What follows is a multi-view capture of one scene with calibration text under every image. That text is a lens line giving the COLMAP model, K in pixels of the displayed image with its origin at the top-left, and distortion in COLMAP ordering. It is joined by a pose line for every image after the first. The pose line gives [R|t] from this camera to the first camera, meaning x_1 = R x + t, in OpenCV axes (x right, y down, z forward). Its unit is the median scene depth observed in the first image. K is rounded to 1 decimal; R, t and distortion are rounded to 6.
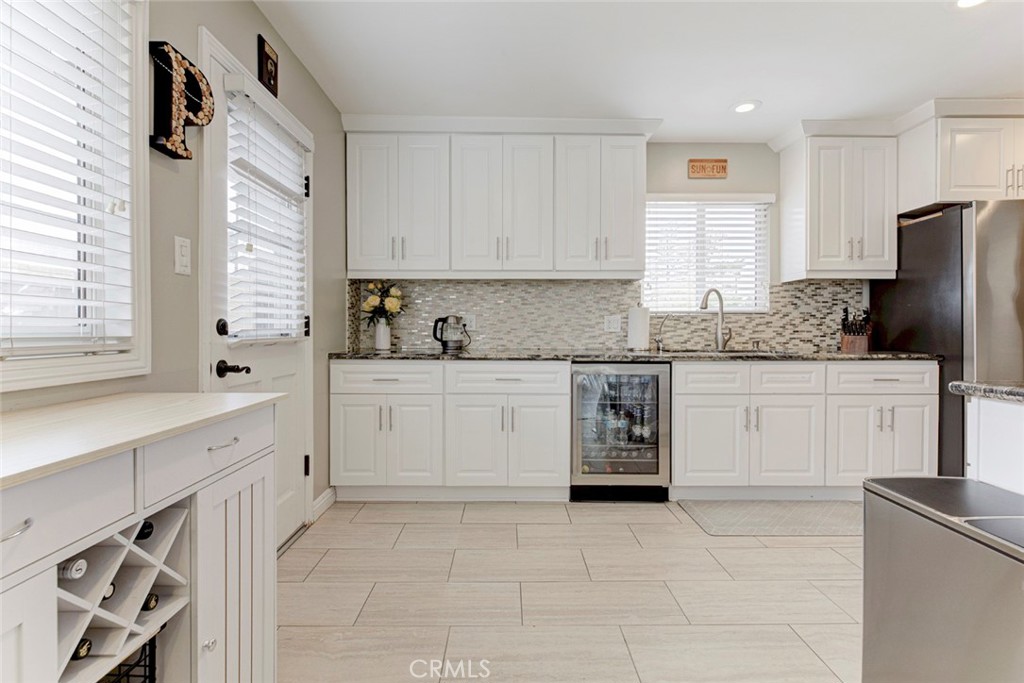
lens RADIAL K [[463.2, 0, 507.5], [0, 463.2, 335.6], [0, 0, 1]] dist [0.002553, -0.002102]
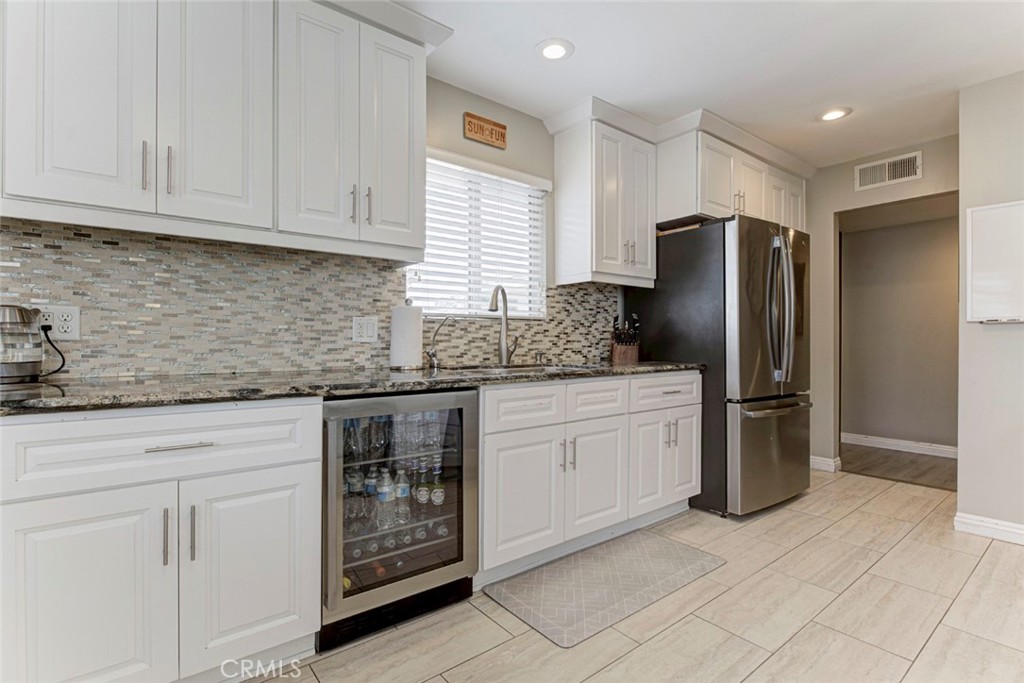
lens RADIAL K [[463.2, 0, 503.2], [0, 463.2, 341.3], [0, 0, 1]] dist [0.002553, -0.002102]
pose [[0.773129, -0.000353, 0.634249, -0.041074], [0.007289, 0.999939, -0.008328, -0.002660], [-0.634208, 0.011061, 0.773084, 0.431804]]
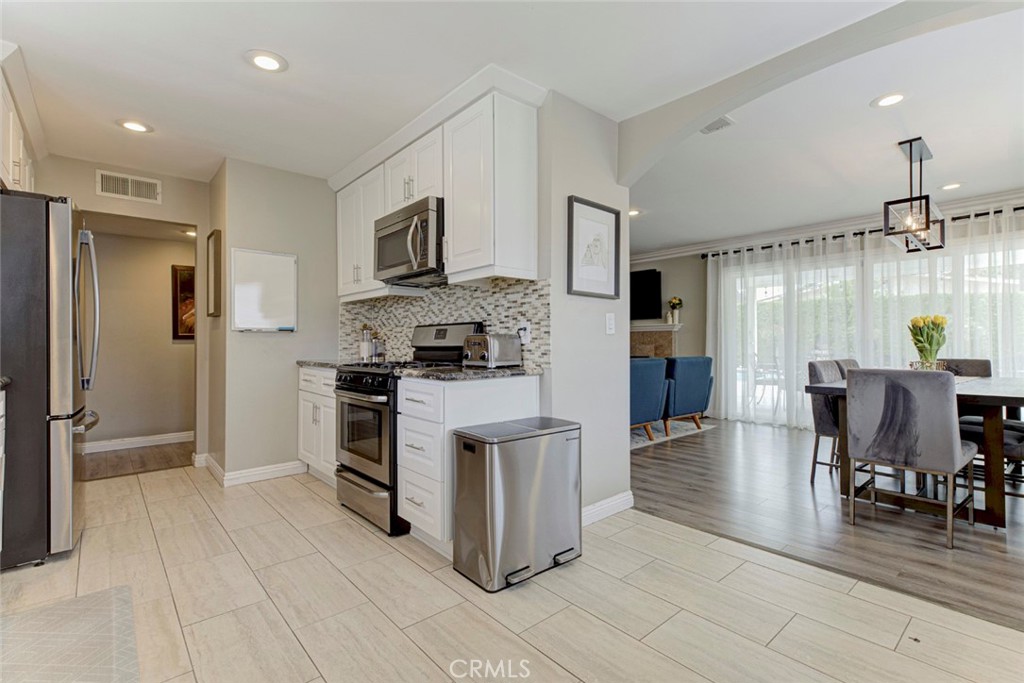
lens RADIAL K [[463.2, 0, 507.3], [0, 463.2, 341.6], [0, 0, 1]] dist [0.002553, -0.002102]
pose [[-0.650966, 0.005075, 0.759090, -0.178857], [0.012633, 0.999912, 0.004149, -0.008390], [-0.759002, 0.012290, -0.650972, 0.806281]]
